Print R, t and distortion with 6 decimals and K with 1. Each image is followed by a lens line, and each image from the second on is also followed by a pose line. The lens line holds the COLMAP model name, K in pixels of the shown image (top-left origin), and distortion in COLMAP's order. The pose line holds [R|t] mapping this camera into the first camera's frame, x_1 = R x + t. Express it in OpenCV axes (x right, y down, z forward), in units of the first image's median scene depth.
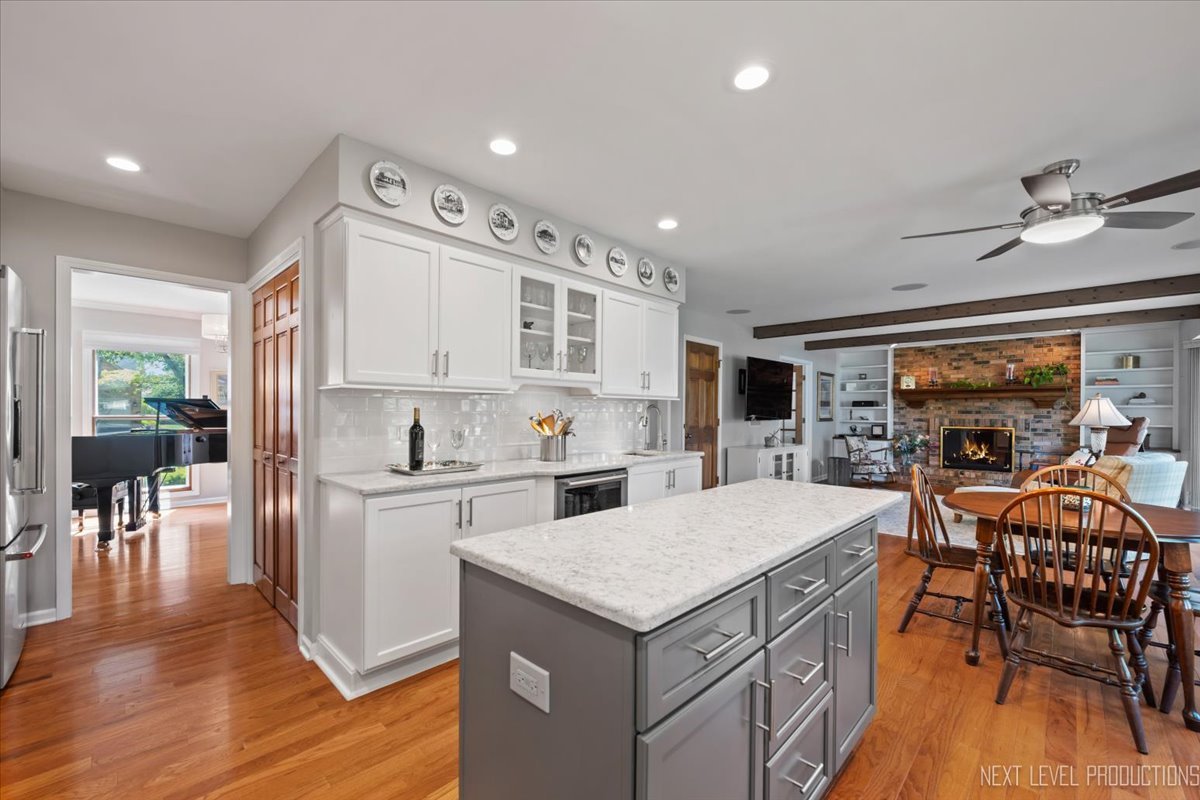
lens RADIAL K [[490.9, 0, 599.5], [0, 490.9, 402.4], [0, 0, 1]] dist [-0.000444, -0.000044]
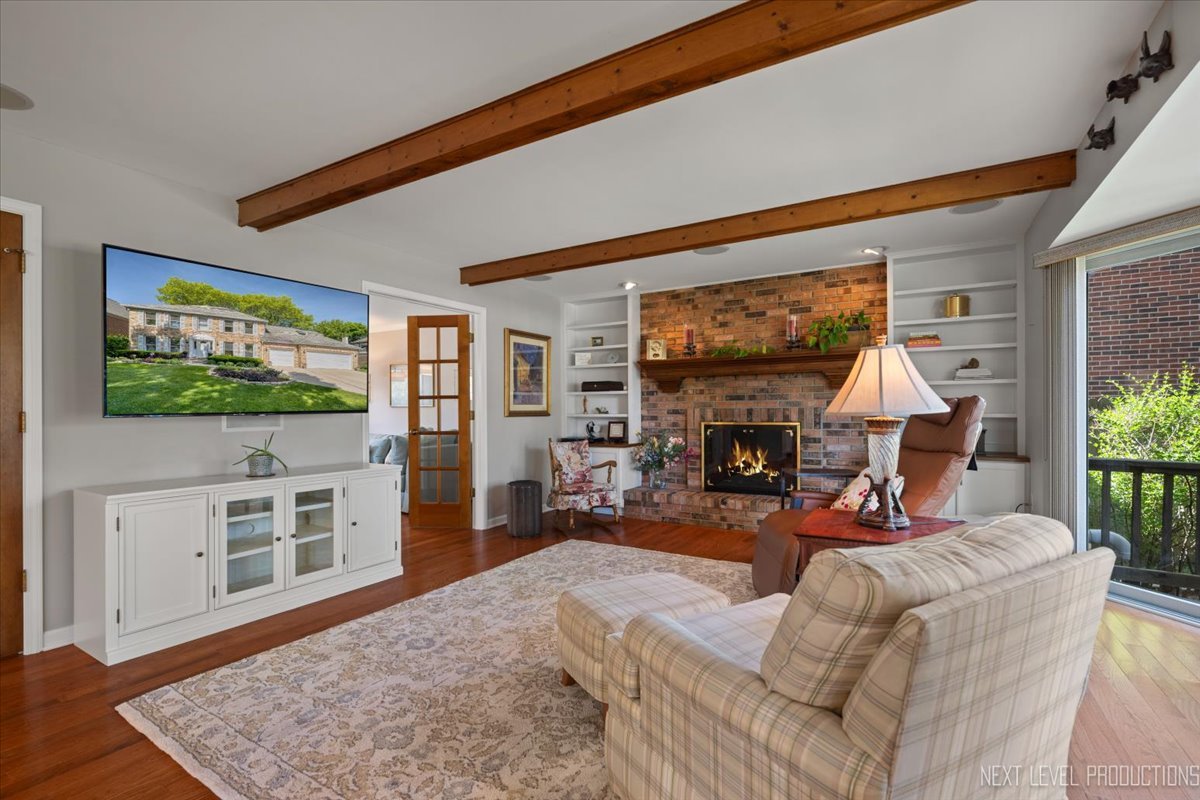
lens RADIAL K [[478.9, 0, 650.1], [0, 478.9, 398.2], [0, 0, 1]] dist [0.008449, 0.000392]
pose [[0.971812, -0.006333, 0.235673, 0.510956], [0.007970, 0.999950, -0.005994, 0.023711], [-0.235623, 0.007703, 0.971814, 0.458285]]
